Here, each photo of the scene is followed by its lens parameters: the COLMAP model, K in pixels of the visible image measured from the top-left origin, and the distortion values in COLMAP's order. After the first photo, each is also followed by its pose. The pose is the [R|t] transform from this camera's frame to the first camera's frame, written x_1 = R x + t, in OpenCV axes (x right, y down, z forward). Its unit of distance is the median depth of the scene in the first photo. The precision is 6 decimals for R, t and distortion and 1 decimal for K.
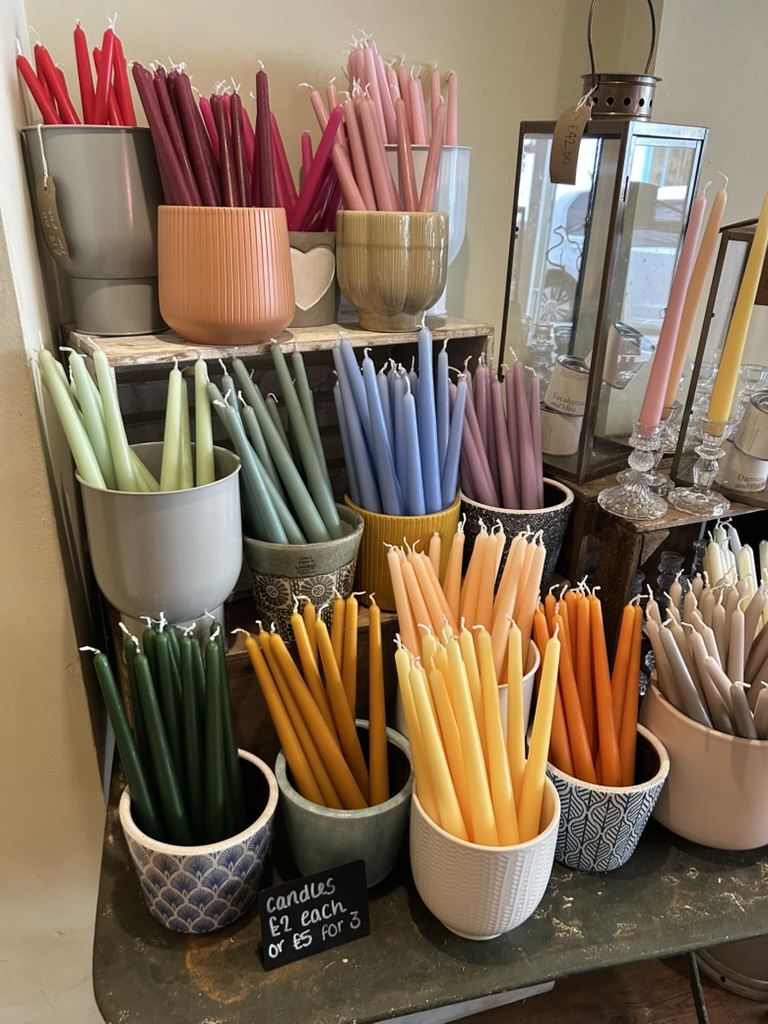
lens RADIAL K [[789.7, 0, 384.0], [0, 789.7, 512.0], [0, 0, 1]] dist [-0.006835, -0.000770]
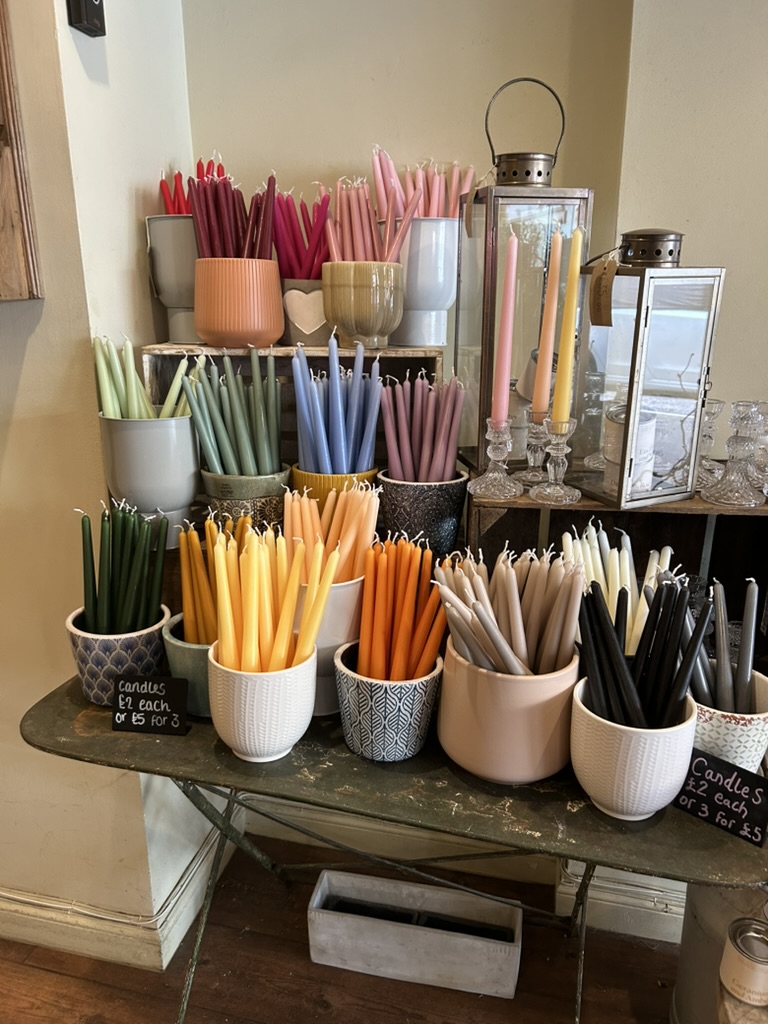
lens RADIAL K [[774.2, 0, 384.0], [0, 774.2, 512.0], [0, 0, 1]] dist [-0.011686, -0.004033]
pose [[0.876774, 0.116912, -0.466475, 0.820765], [-0.175631, 0.980841, -0.084284, 0.173773], [0.447684, 0.155826, 0.880510, -0.124524]]
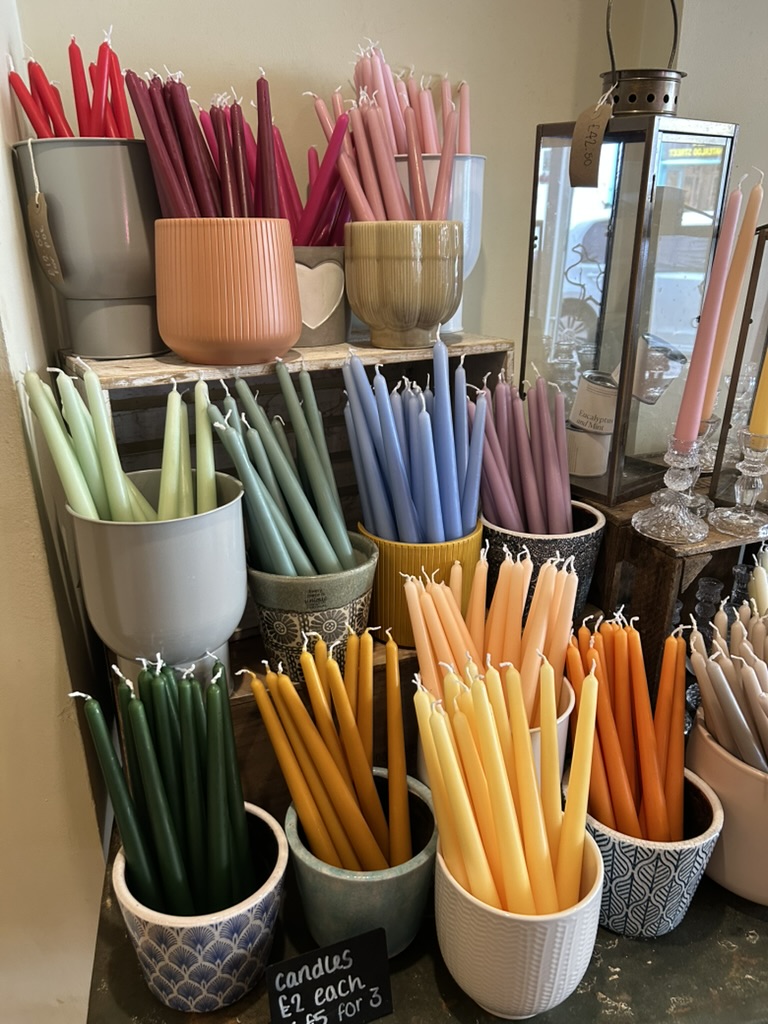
lens RADIAL K [[787.4, 0, 384.0], [0, 787.4, 512.0], [0, 0, 1]] dist [0.000158, -0.002732]
pose [[0.999457, -0.019408, -0.026612, 0.006618], [0.018293, 0.998970, -0.041531, 0.005666], [0.027391, 0.041022, 0.998783, 0.078842]]
